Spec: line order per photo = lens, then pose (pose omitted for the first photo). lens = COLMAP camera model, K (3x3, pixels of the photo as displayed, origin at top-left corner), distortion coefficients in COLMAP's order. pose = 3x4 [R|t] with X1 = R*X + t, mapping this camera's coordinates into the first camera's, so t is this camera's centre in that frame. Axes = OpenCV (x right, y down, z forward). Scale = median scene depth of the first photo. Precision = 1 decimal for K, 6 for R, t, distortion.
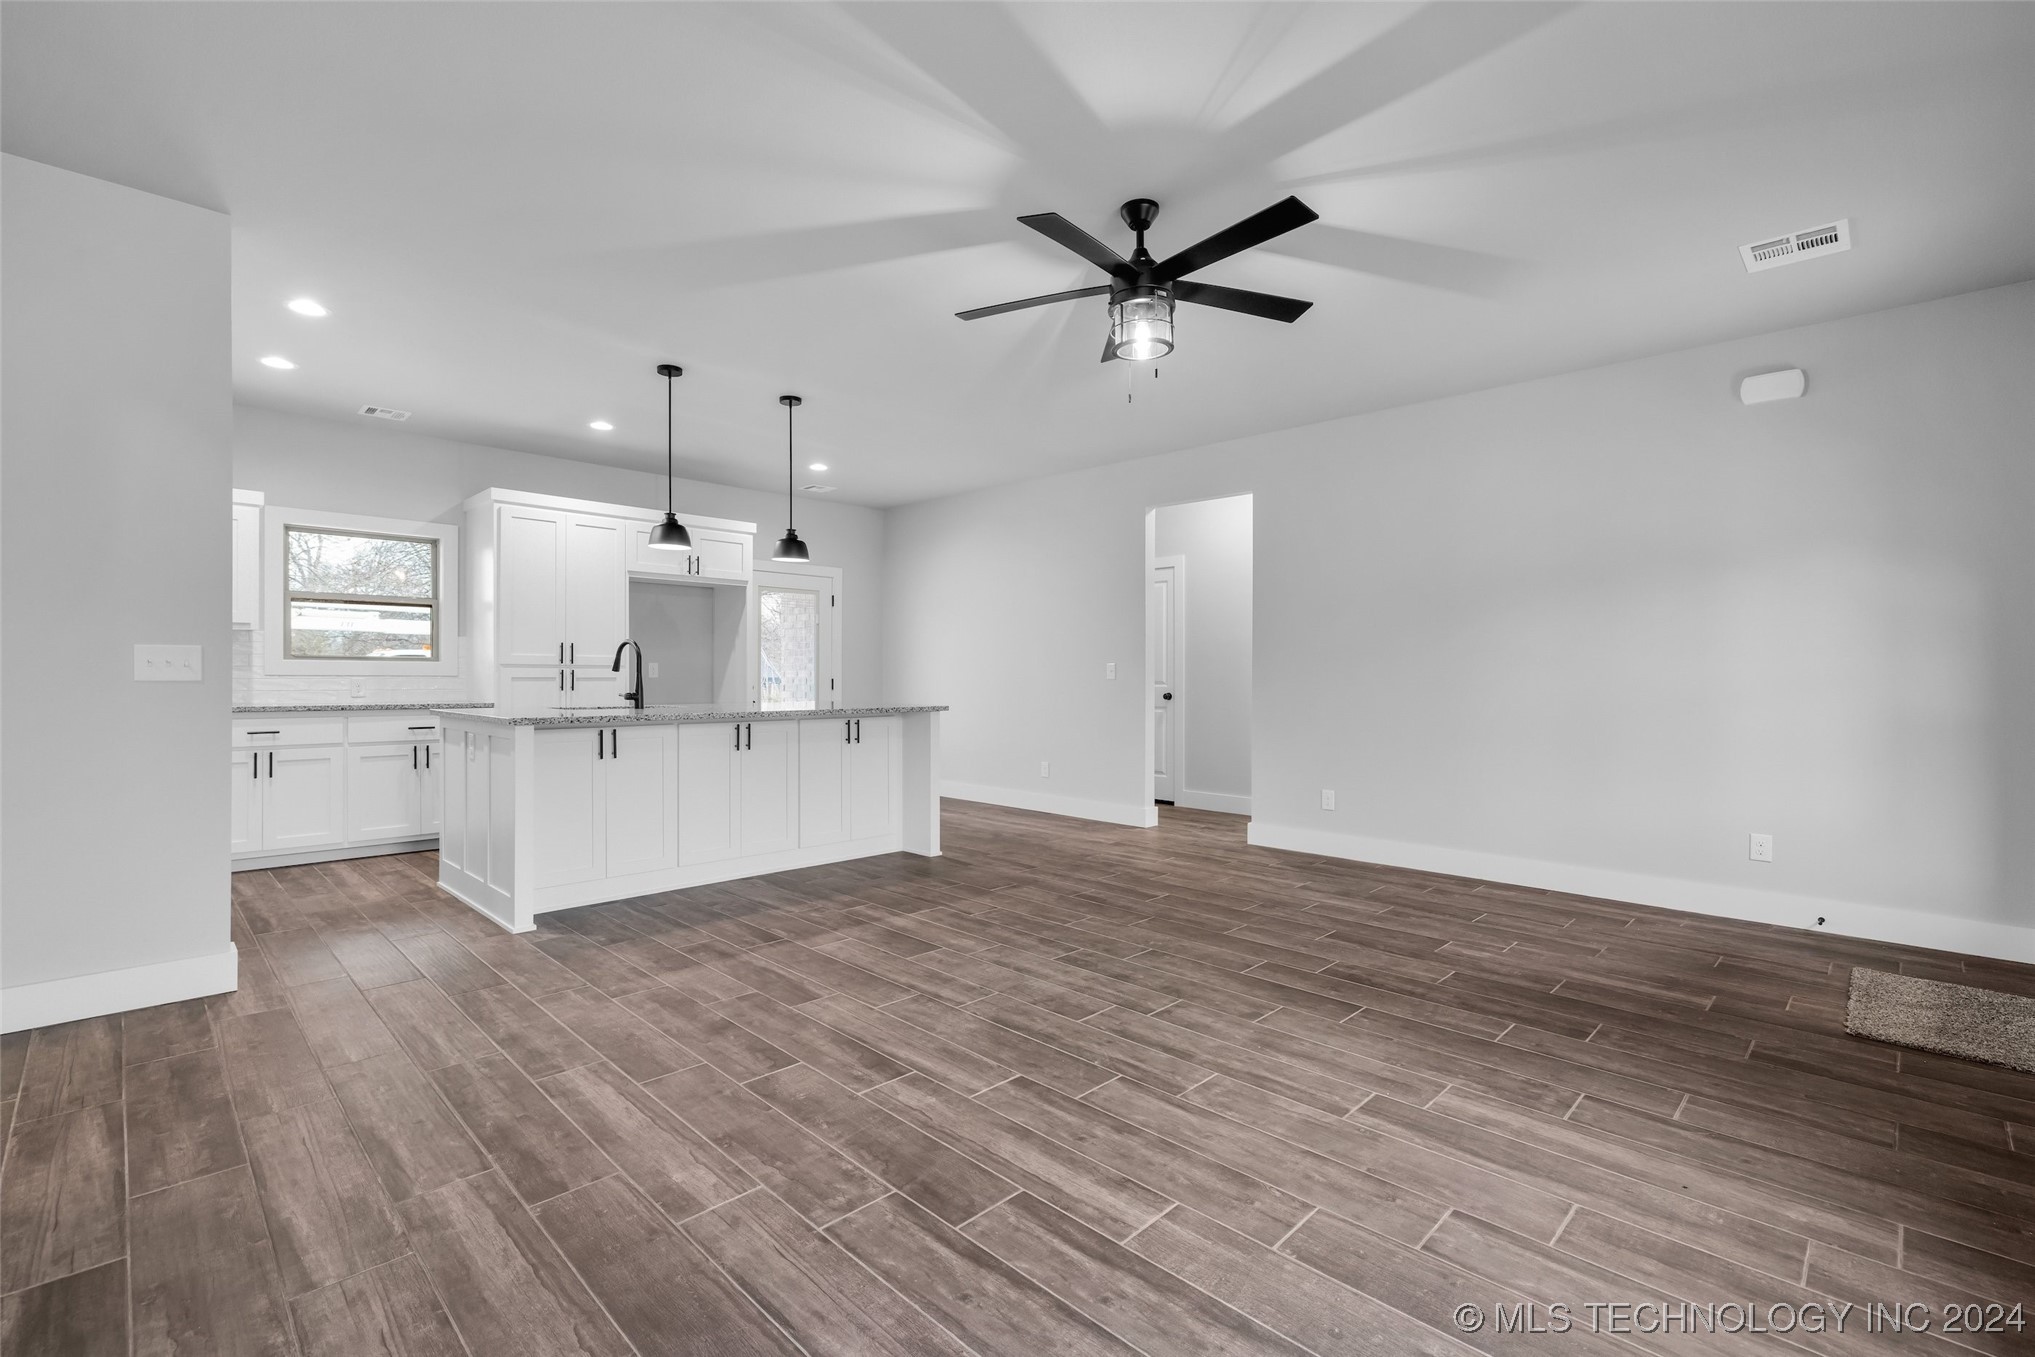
lens RADIAL K [[896.7, 0, 1020.3], [0, 896.7, 674.9], [0, 0, 1]] dist [-0.007471, 0.000763]
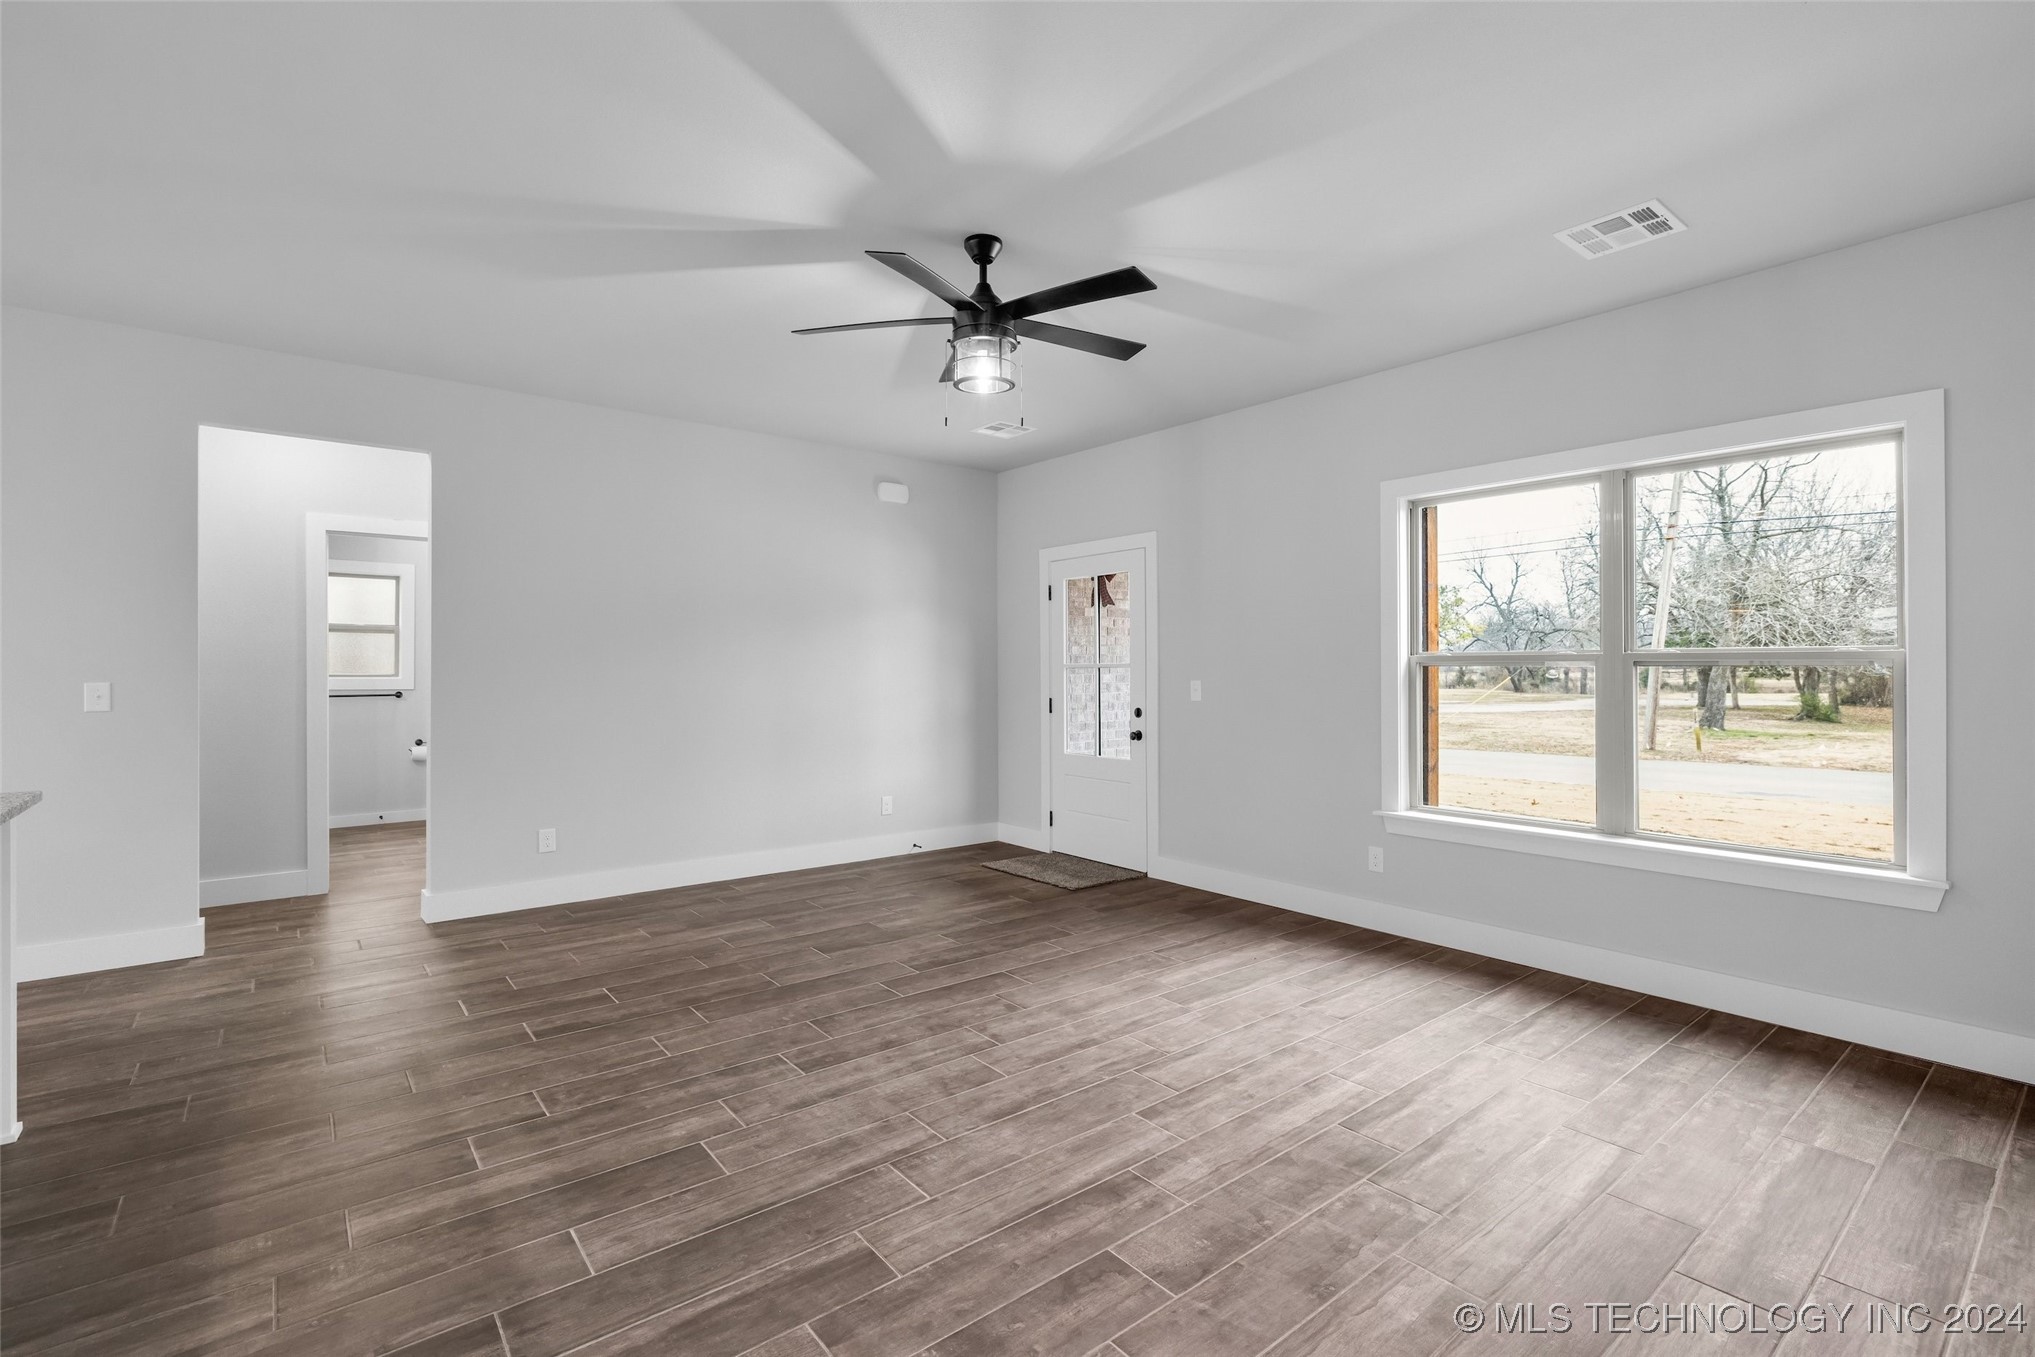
lens RADIAL K [[918.5, 0, 1007.6], [0, 918.5, 658.1], [0, 0, 1]] dist [-0.005671, 0.000019]
pose [[0.121956, 0.005006, 0.992523, -0.697525], [0.002218, 0.999983, -0.005316, -0.042775], [-0.992533, 0.002850, 0.121943, 0.671678]]
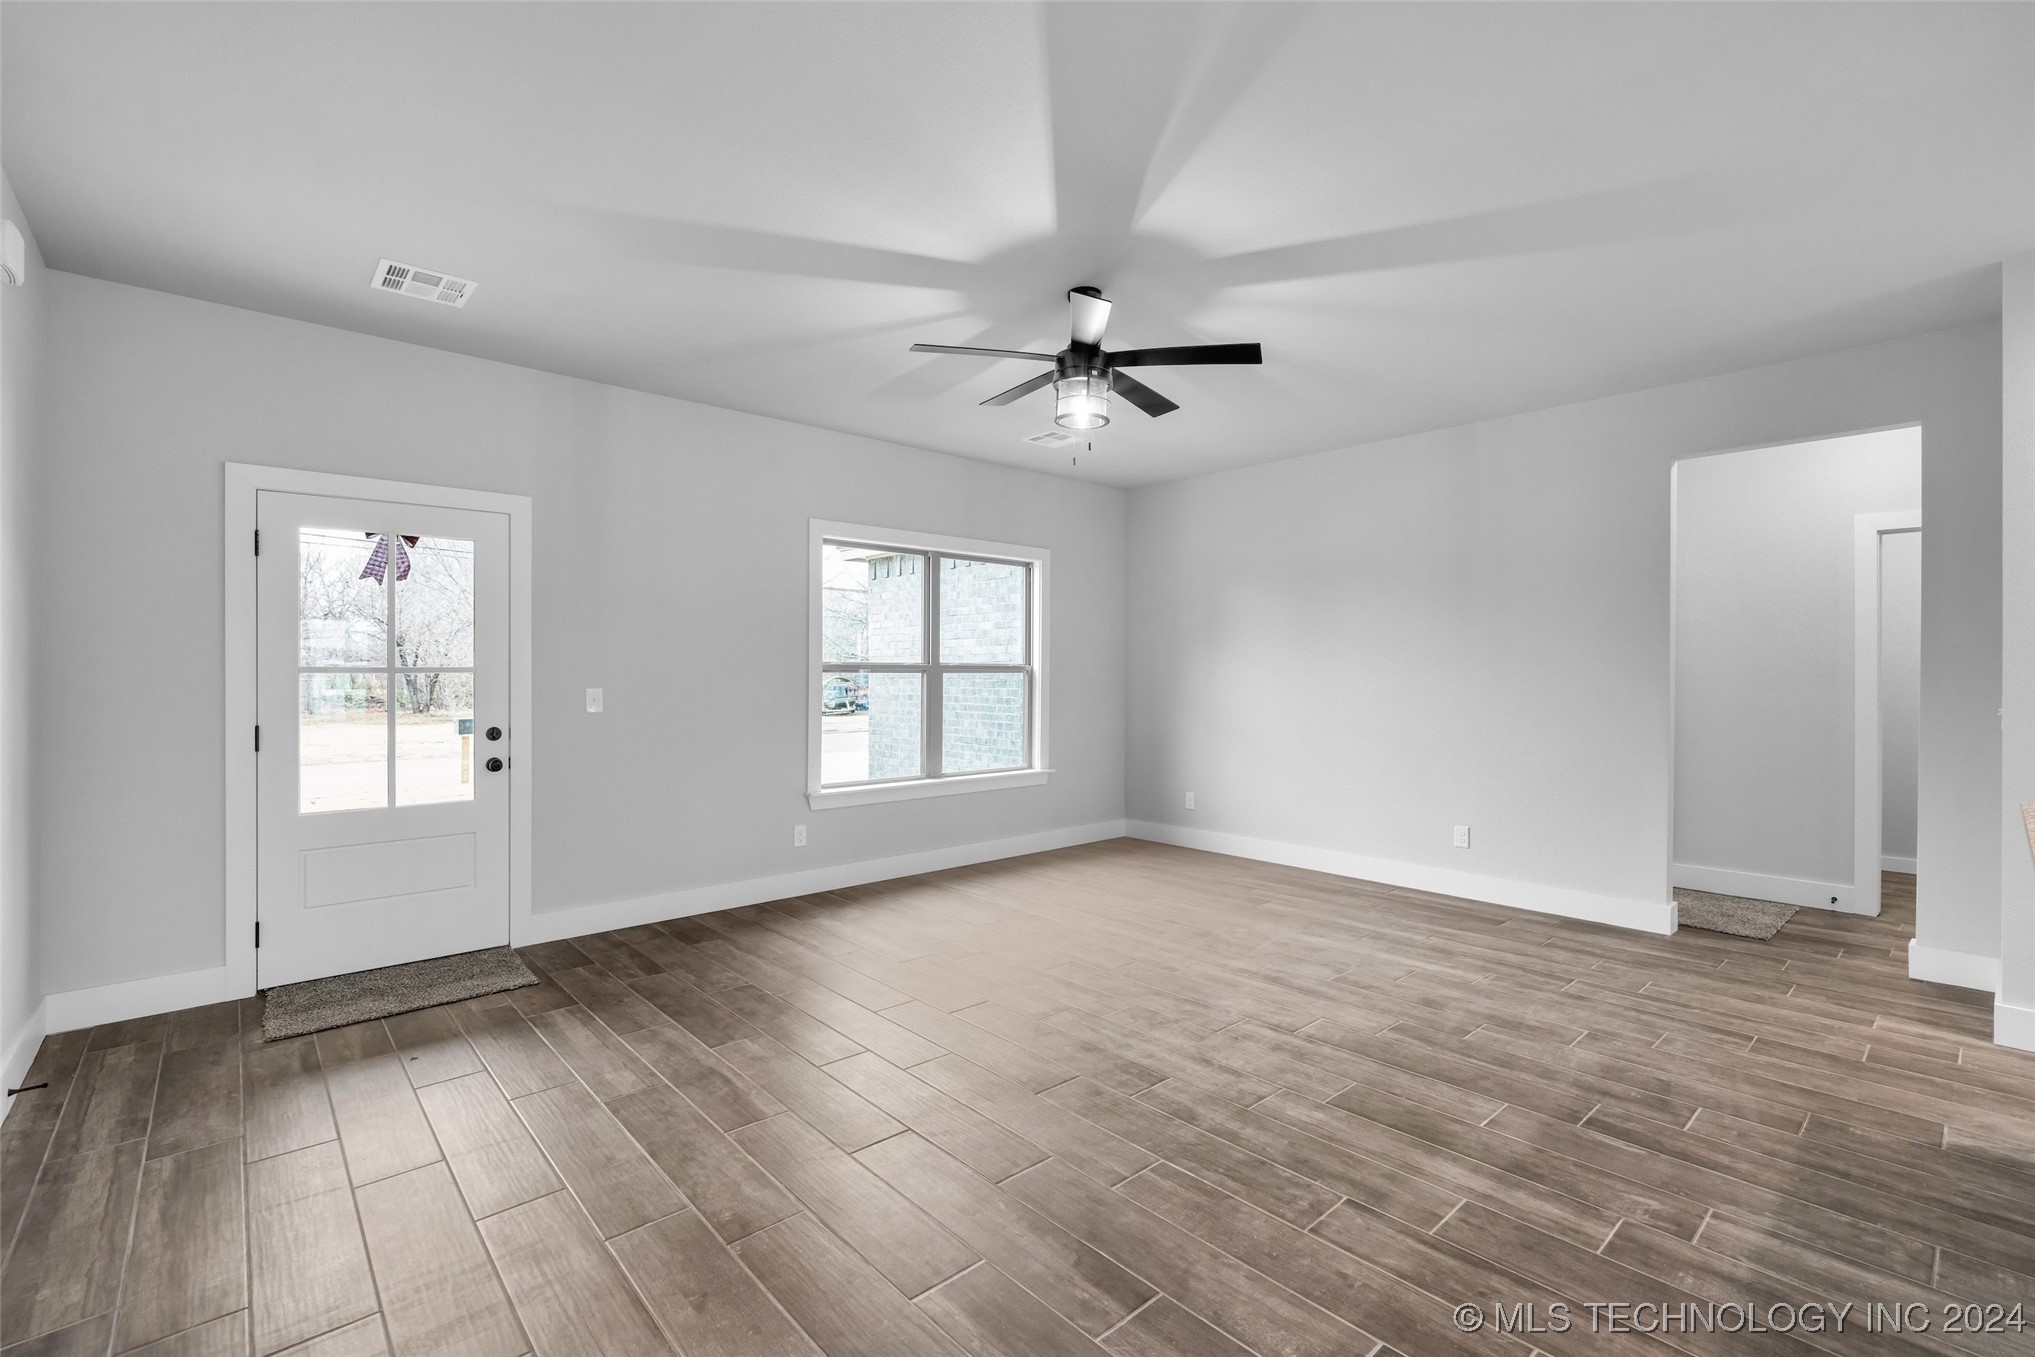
lens RADIAL K [[896.7, 0, 1016.6], [0, 896.7, 667.6], [0, 0, 1]] dist [-0.007471, 0.000763]
pose [[-0.997976, -0.006745, 0.063238, 0.115512], [-0.007046, 0.999965, -0.004534, -0.040985], [-0.063205, -0.004970, -0.997988, 1.679756]]
